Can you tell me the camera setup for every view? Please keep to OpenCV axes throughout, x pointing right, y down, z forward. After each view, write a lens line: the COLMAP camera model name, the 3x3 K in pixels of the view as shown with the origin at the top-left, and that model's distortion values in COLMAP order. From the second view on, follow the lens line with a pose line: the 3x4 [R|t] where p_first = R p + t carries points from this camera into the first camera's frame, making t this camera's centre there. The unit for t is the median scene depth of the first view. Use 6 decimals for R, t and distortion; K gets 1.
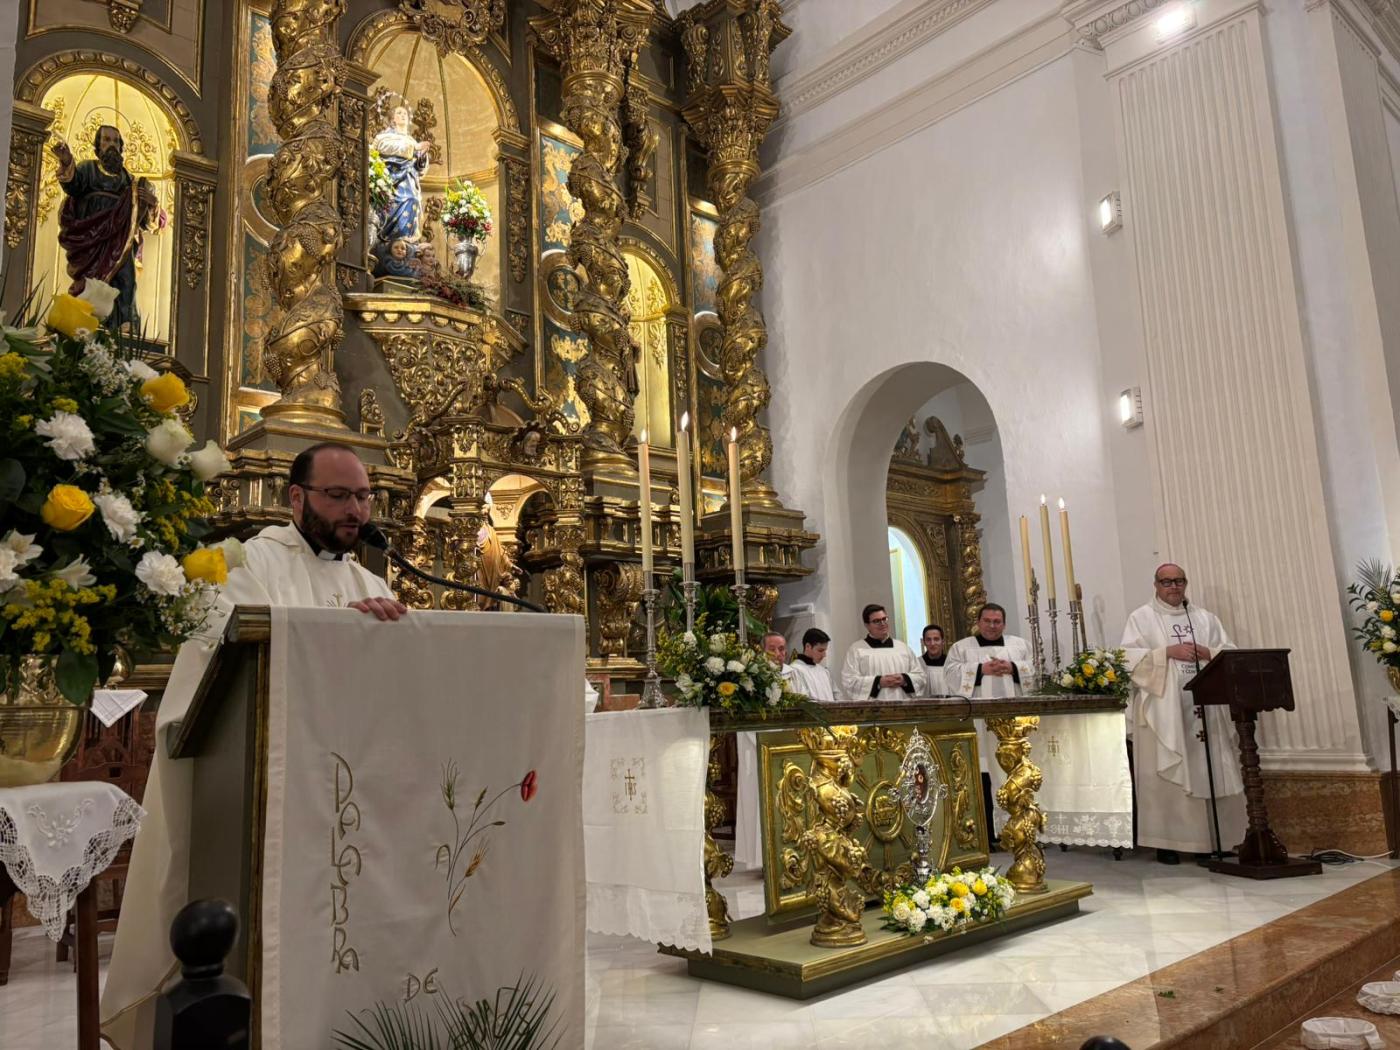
lens RADIAL K [[1042.1, 0, 709.0], [0, 1042.1, 529.4], [0, 0, 1]] dist [0.069920, -0.064573]
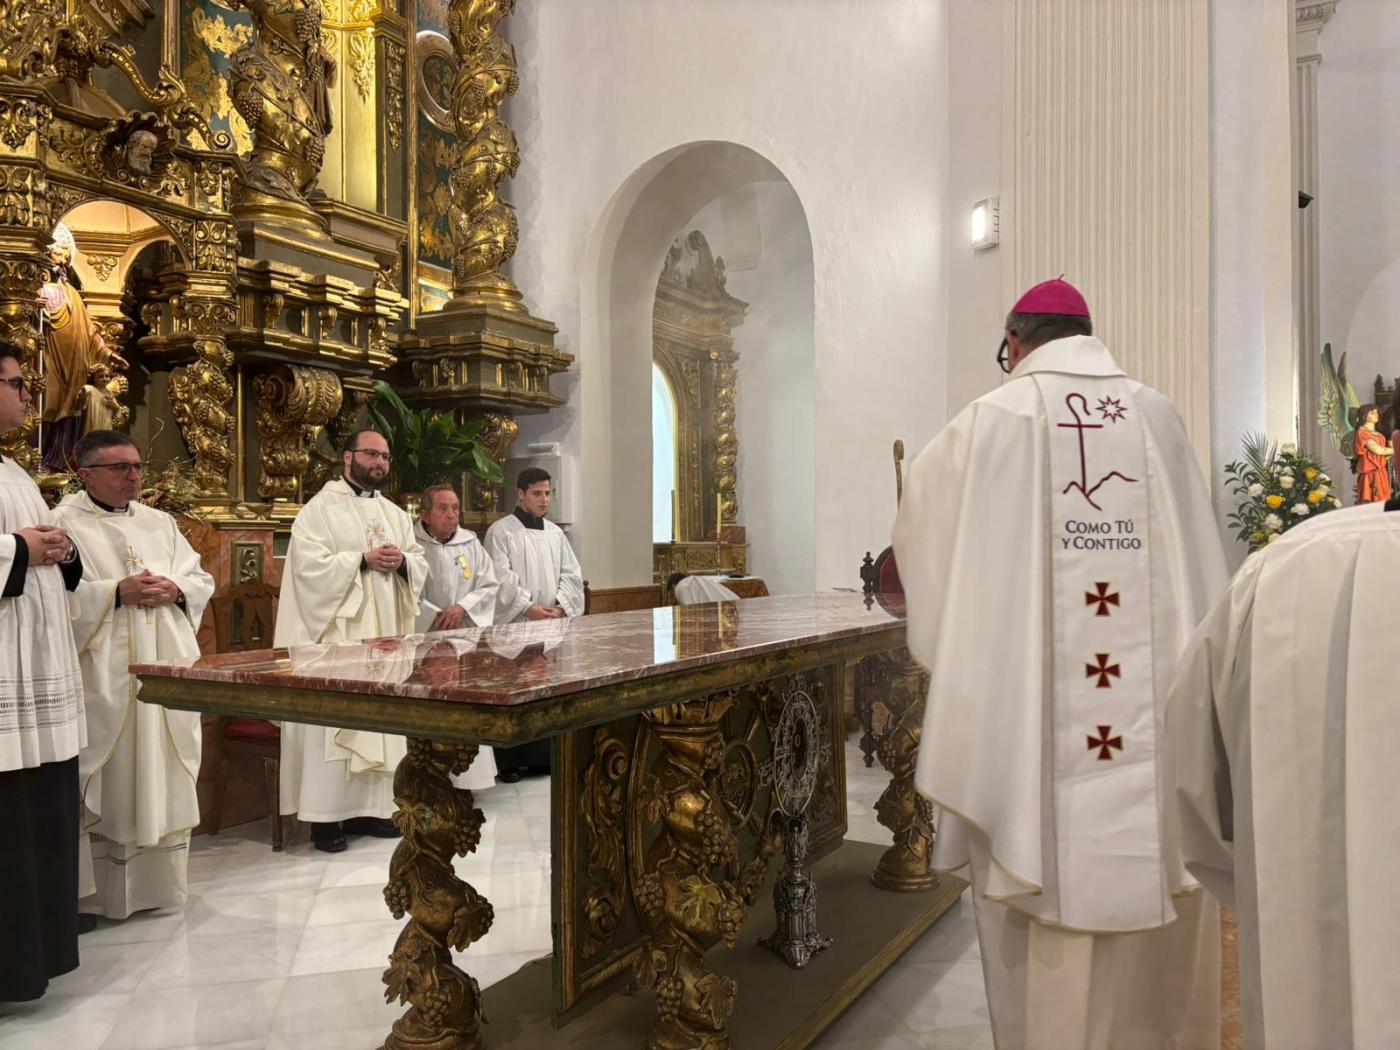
lens RADIAL K [[1047.2, 0, 713.3], [0, 1047.2, 526.1], [0, 0, 1]] dist [0.050009, -0.055970]
pose [[0.956915, 0.040779, 0.287490, -0.018341], [-0.083553, 0.986884, 0.138123, 0.017385], [-0.278086, -0.156192, 0.947772, 0.260742]]
